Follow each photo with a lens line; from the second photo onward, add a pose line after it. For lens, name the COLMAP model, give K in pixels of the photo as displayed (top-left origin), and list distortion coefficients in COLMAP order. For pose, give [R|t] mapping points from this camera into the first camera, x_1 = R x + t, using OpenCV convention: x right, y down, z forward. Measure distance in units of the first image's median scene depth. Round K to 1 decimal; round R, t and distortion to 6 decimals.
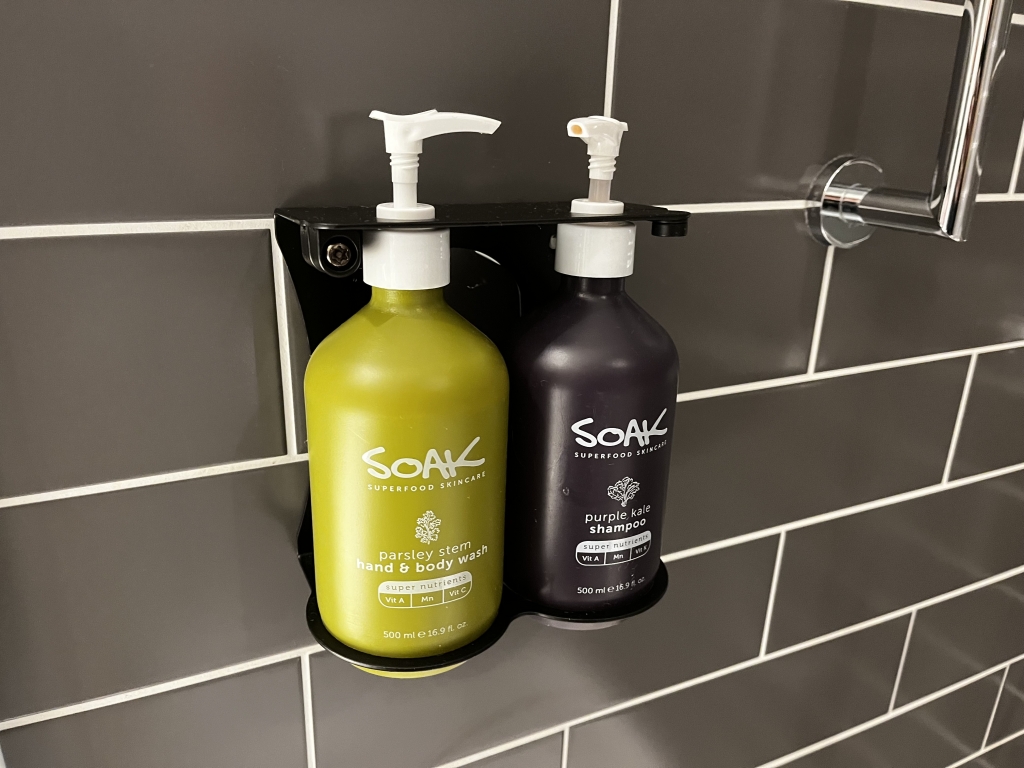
lens RADIAL K [[775.1, 0, 512.5], [0, 775.1, 383.8], [0, 0, 1]] dist [0.028084, 0.007050]
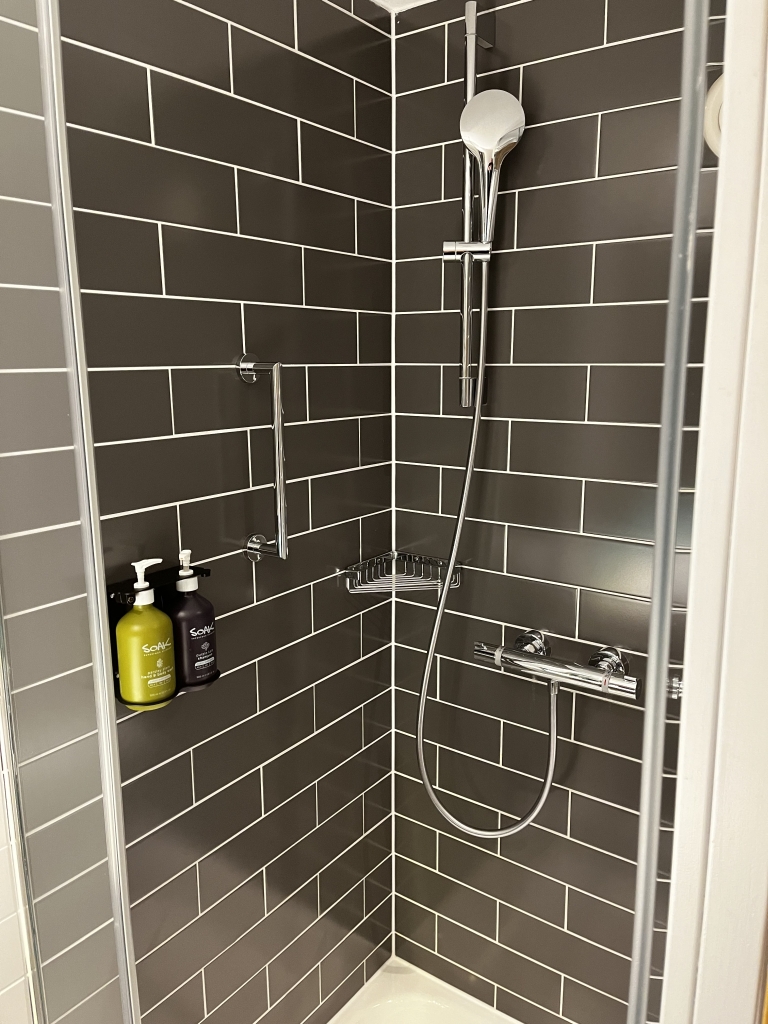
lens RADIAL K [[775.1, 0, 384.2], [0, 775.1, 511.3], [0, 0, 1]] dist [0.028084, 0.007050]
pose [[0.877578, -0.123184, 0.463339, -0.771060], [0.179965, 0.980397, -0.080210, -0.045106], [-0.444375, 0.153775, 0.882544, -2.848690]]
